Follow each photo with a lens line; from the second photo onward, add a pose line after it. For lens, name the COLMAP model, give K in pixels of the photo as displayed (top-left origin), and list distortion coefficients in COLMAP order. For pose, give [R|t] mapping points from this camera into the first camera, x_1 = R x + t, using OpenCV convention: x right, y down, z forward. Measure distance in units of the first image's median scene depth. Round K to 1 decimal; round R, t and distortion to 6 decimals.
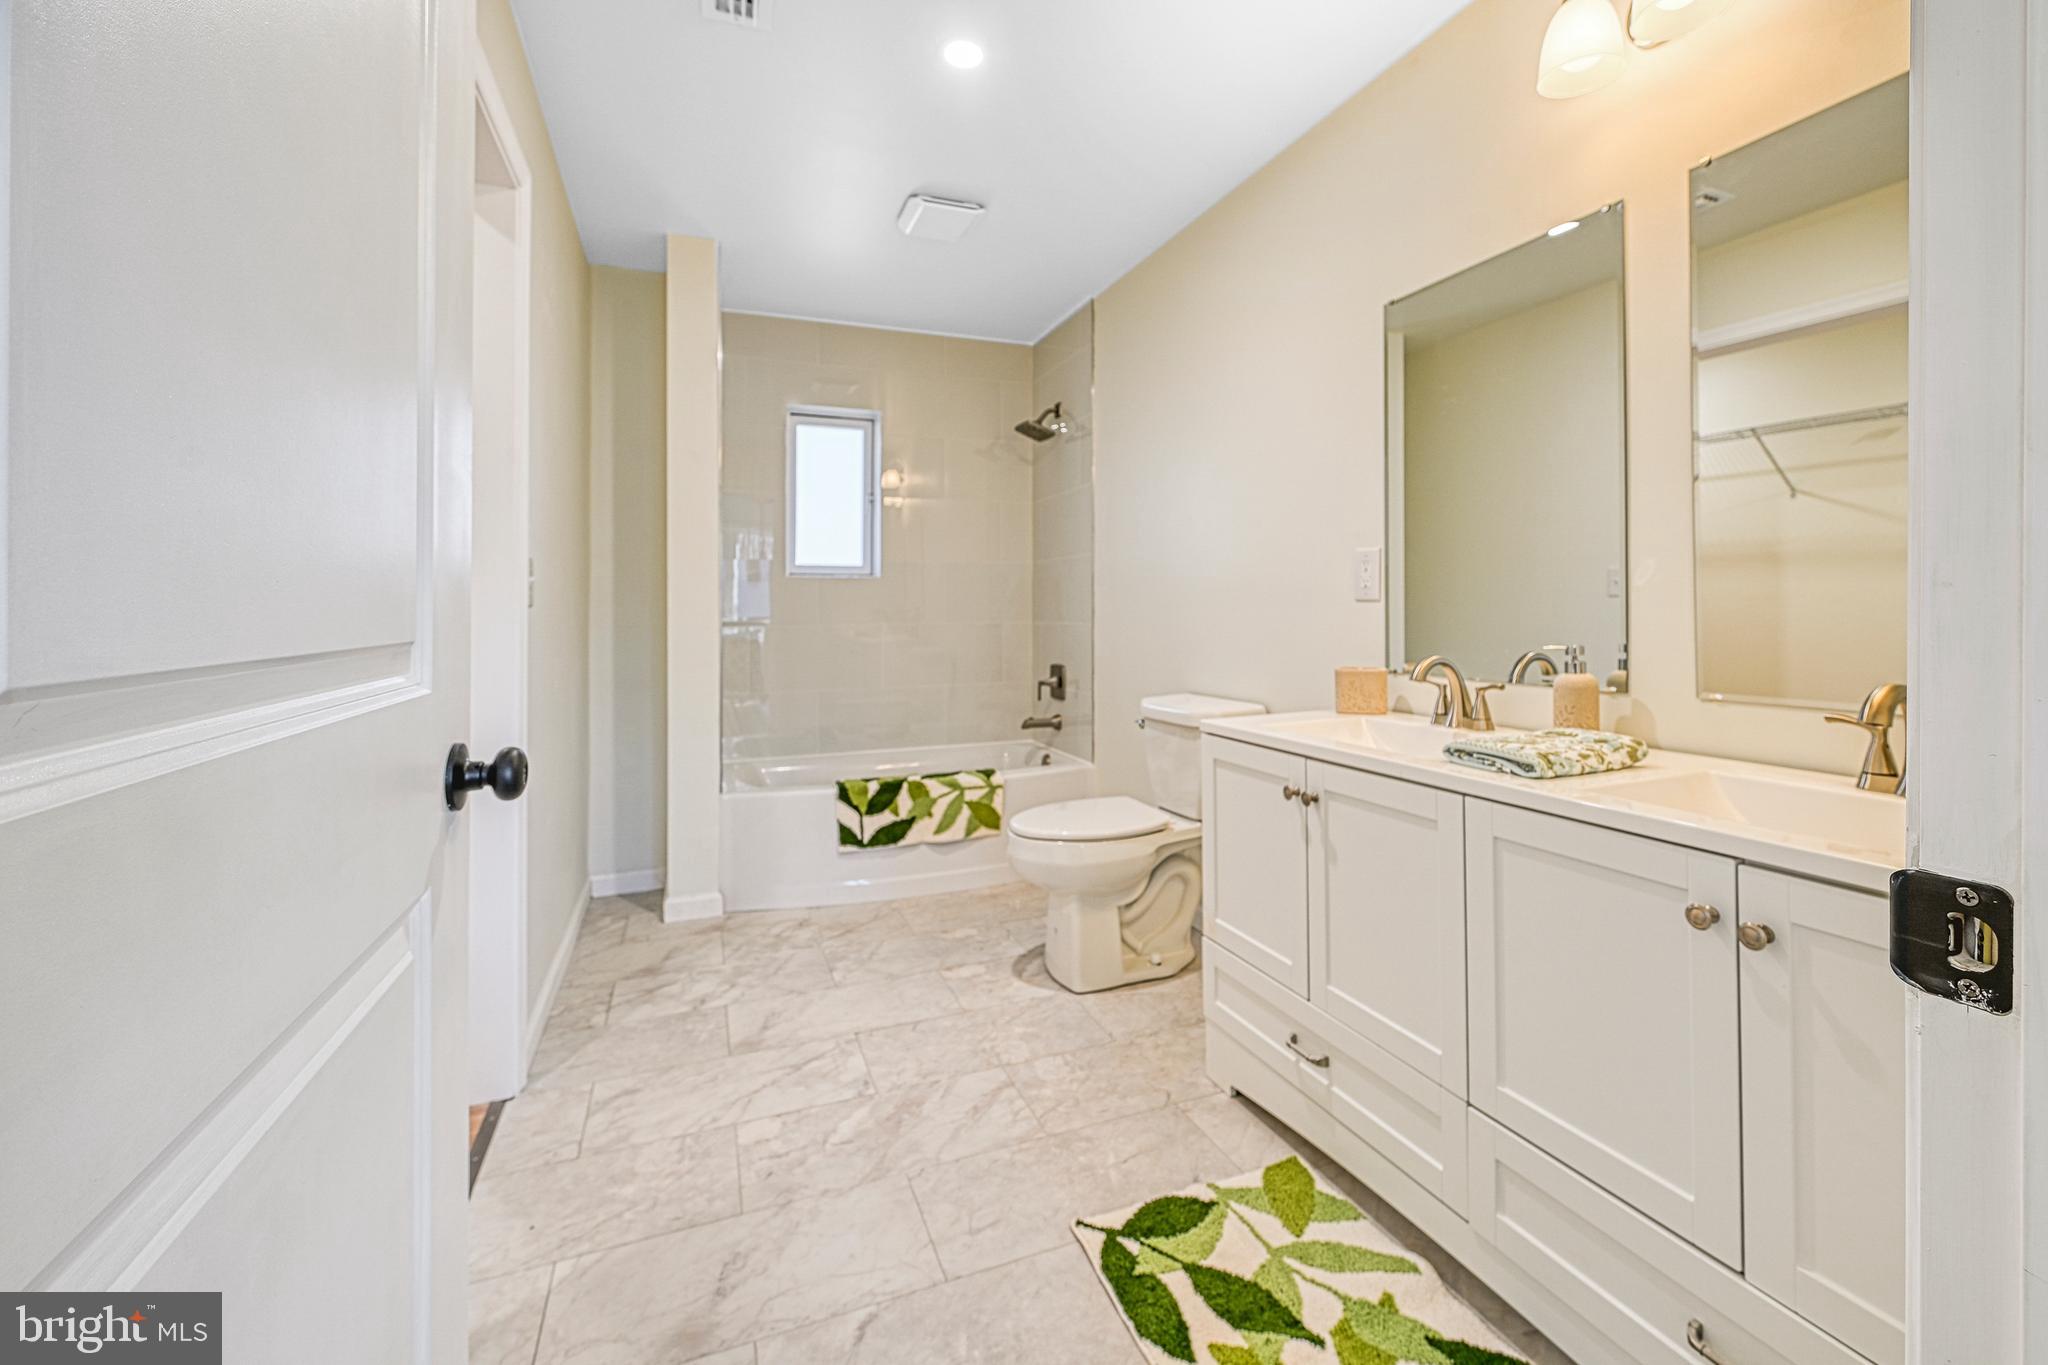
lens RADIAL K [[835.1, 0, 1120.2], [0, 835.1, 597.9], [0, 0, 1]] dist [-0.000577, -0.000084]
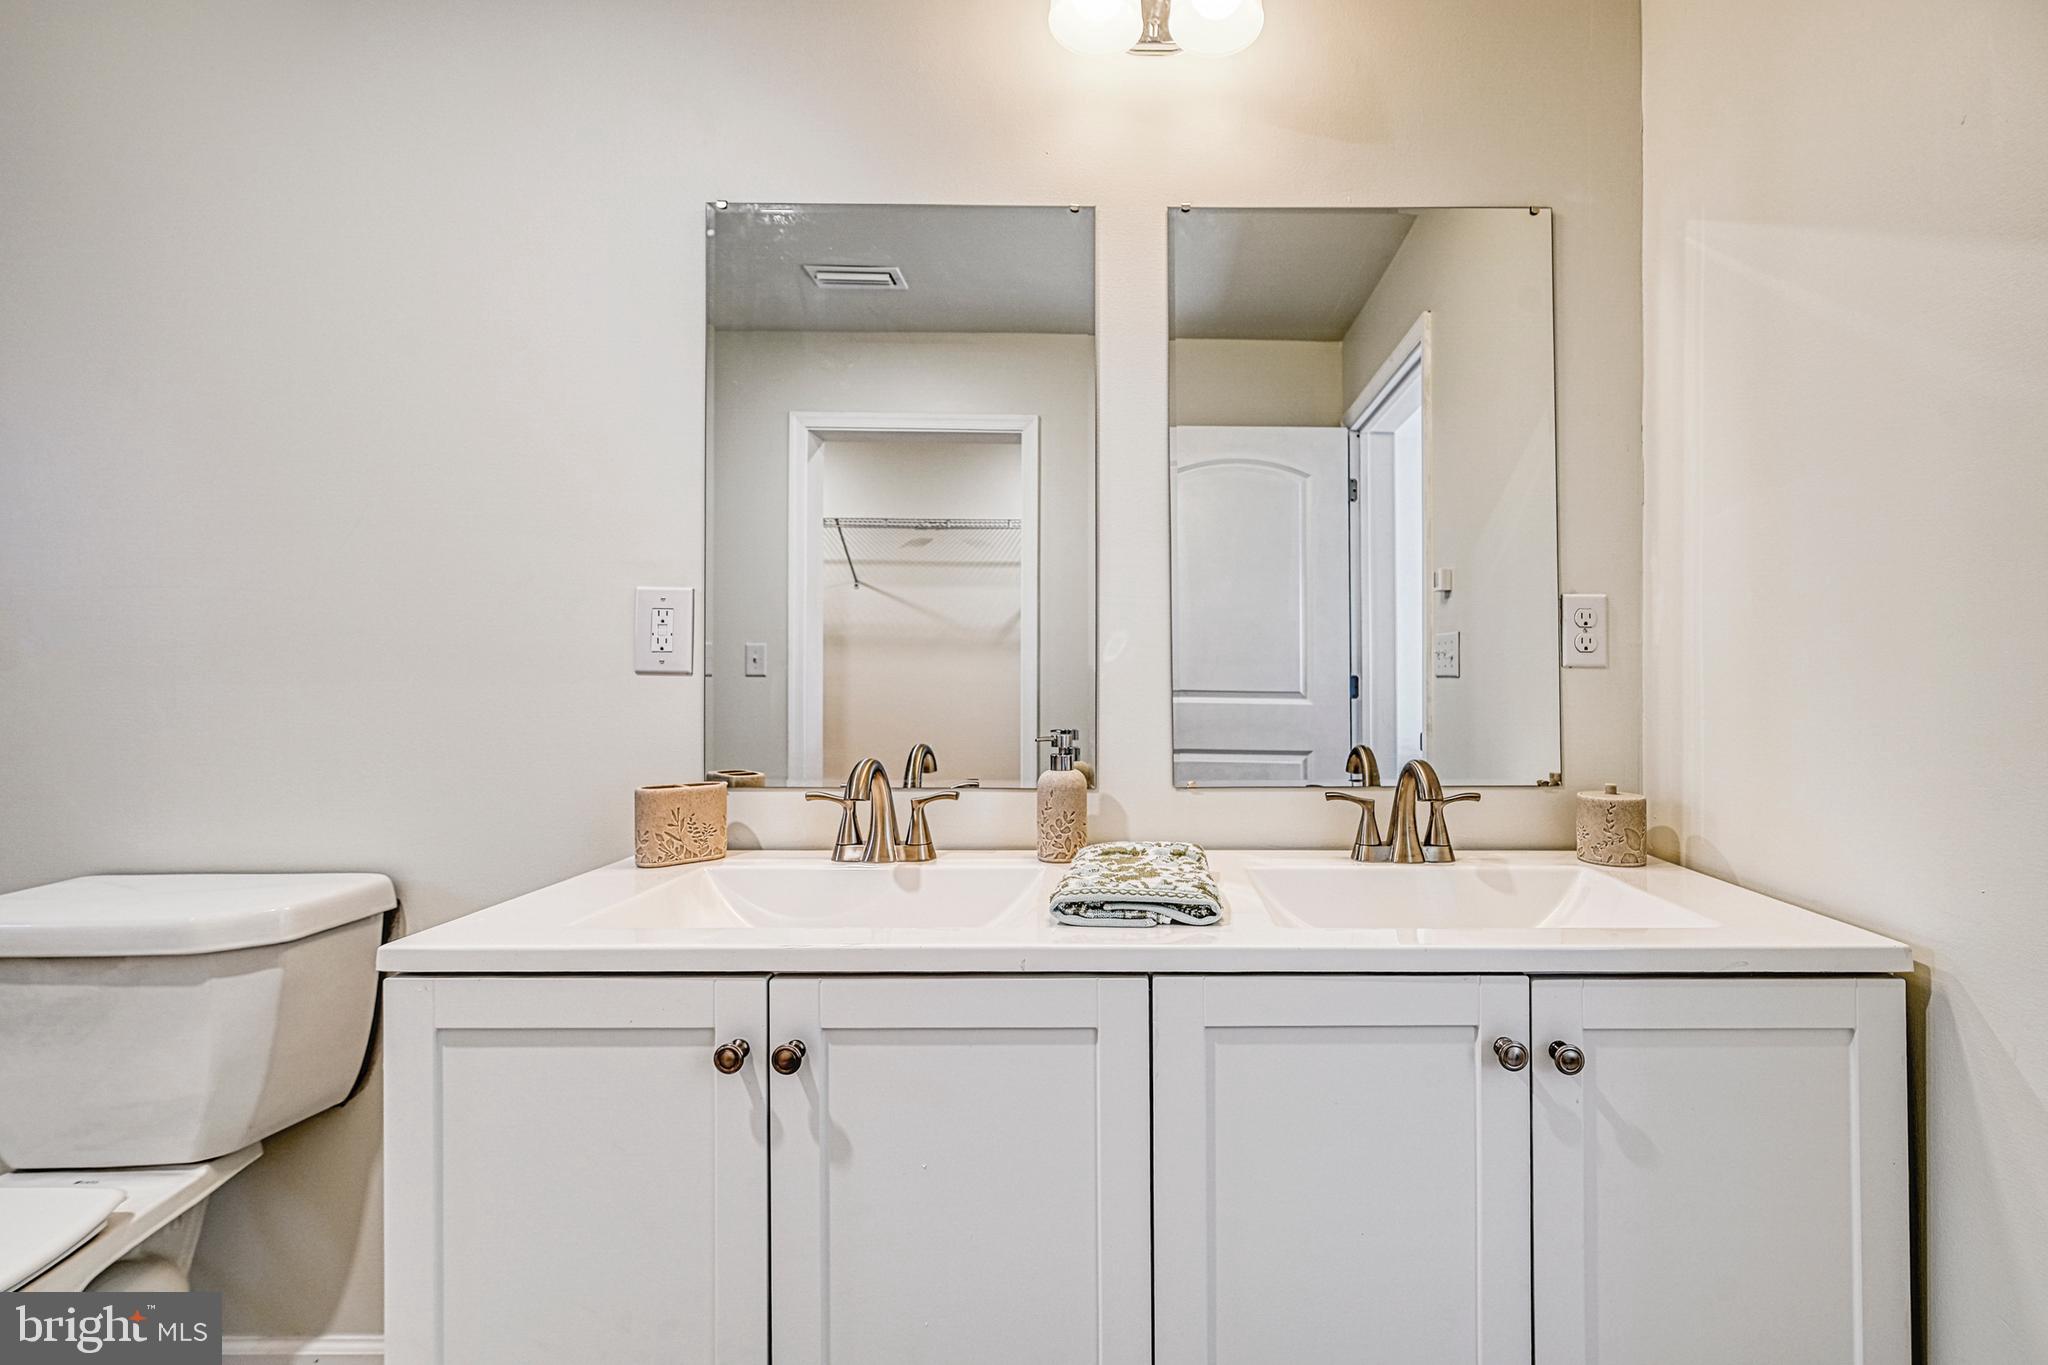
lens RADIAL K [[848.2, 0, 1127.2], [0, 848.2, 680.2], [0, 0, 1]] dist [0.000815, -0.000254]
pose [[0.444300, 0.011359, 0.895806, -0.152435], [-0.016033, 0.999860, -0.004727, 0.008258], [-0.895735, -0.012262, 0.444420, 0.586763]]
